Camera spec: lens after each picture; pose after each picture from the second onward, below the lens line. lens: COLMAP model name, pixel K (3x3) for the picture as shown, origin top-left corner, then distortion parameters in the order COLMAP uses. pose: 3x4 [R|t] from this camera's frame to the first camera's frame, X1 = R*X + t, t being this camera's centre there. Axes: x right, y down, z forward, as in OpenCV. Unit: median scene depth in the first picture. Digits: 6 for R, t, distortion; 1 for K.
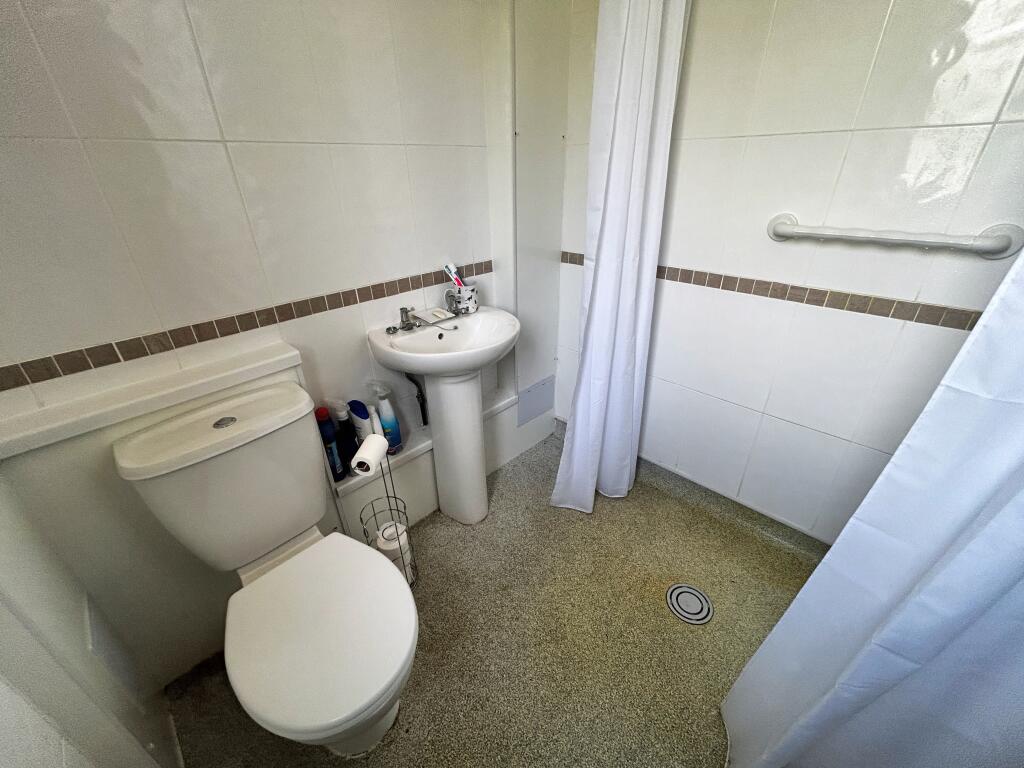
lens RADIAL K [[416.2, 0, 510.4], [0, 416.2, 383.8], [0, 0, 1]] dist [0.000164, 0.000995]
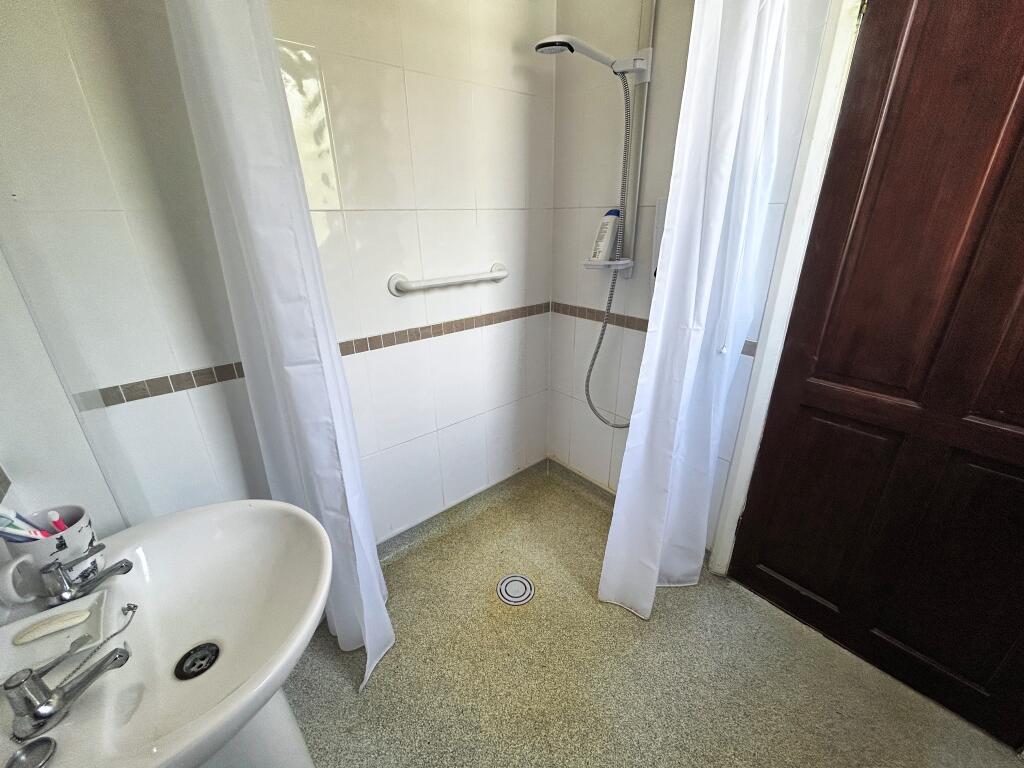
lens RADIAL K [[416.2, 0, 511.9], [0, 416.2, 384.6], [0, 0, 1]] dist [0.000164, 0.000995]
pose [[0.099166, -0.366923, 0.924951, -0.449161], [0.475023, 0.834235, 0.280008, -0.288804], [-0.874368, 0.411605, 0.257025, 0.487206]]
